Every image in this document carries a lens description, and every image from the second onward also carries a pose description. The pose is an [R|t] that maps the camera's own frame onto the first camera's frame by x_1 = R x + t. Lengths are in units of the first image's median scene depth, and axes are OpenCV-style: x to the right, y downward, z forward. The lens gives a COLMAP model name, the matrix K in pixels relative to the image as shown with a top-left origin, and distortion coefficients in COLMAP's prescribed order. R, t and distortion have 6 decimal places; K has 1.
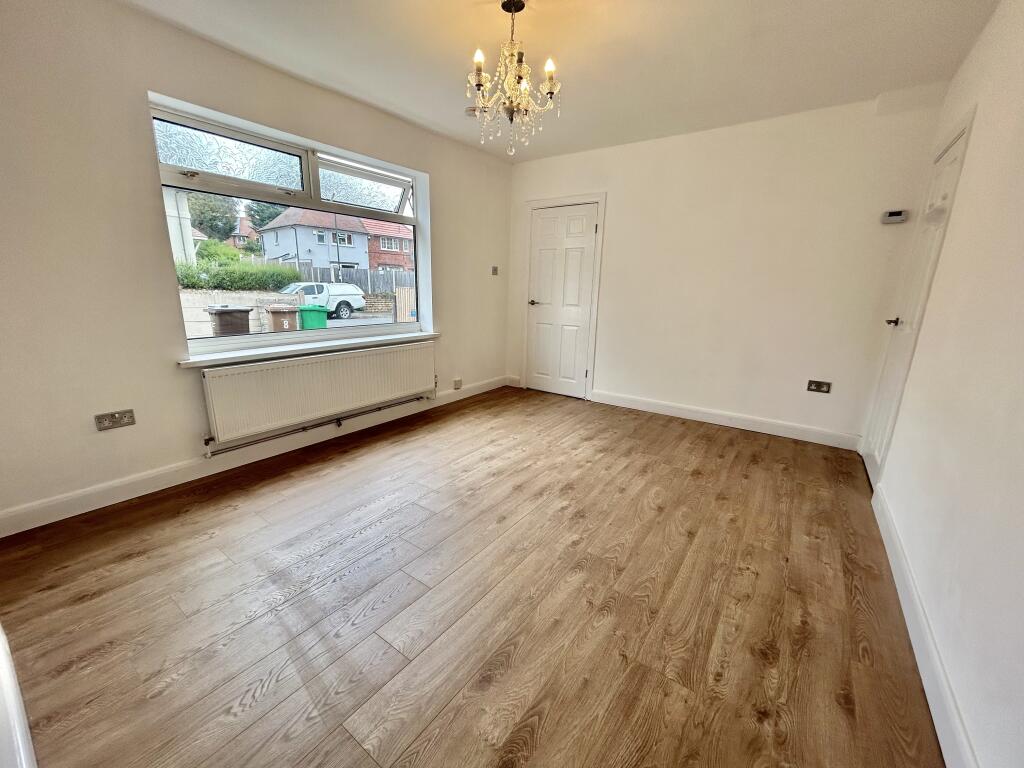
lens RADIAL K [[413.4, 0, 512.0], [0, 413.4, 384.0], [0, 0, 1]] dist [-0.001600, 0.000675]
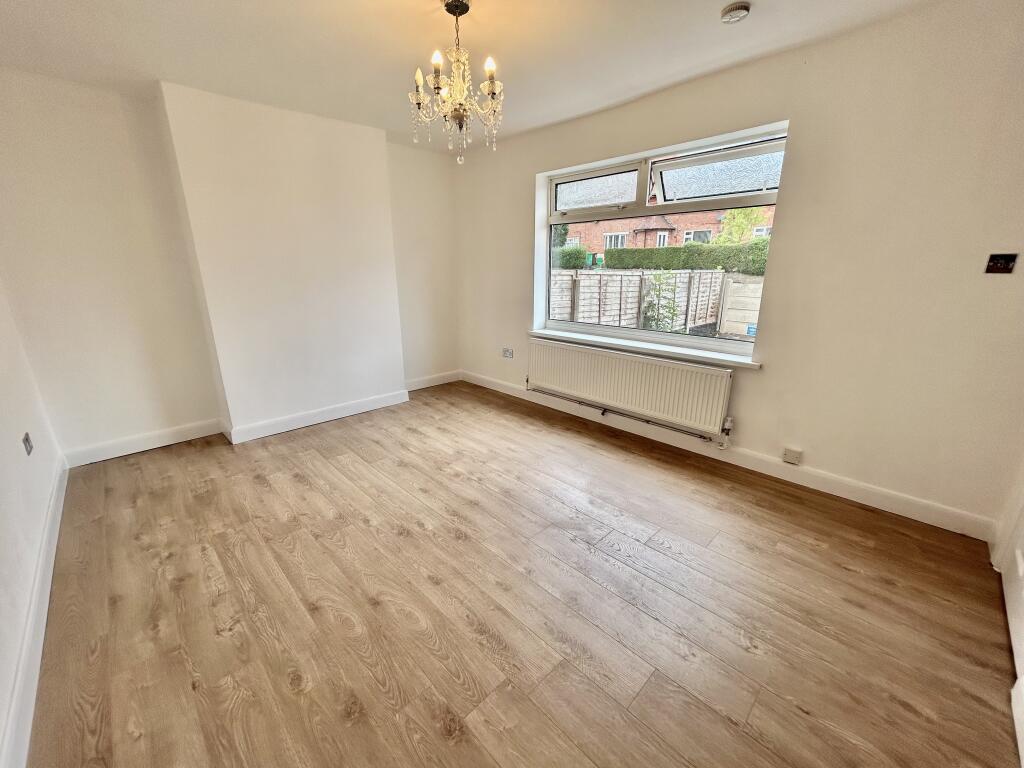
lens RADIAL K [[413.4, 0, 512.0], [0, 413.4, 384.0], [0, 0, 1]] dist [-0.001600, 0.000675]
pose [[-0.179218, 0.252785, -0.950779, 0.959003], [-0.227092, 0.929698, 0.289986, -0.351689], [0.957241, 0.267885, -0.109213, 1.255835]]
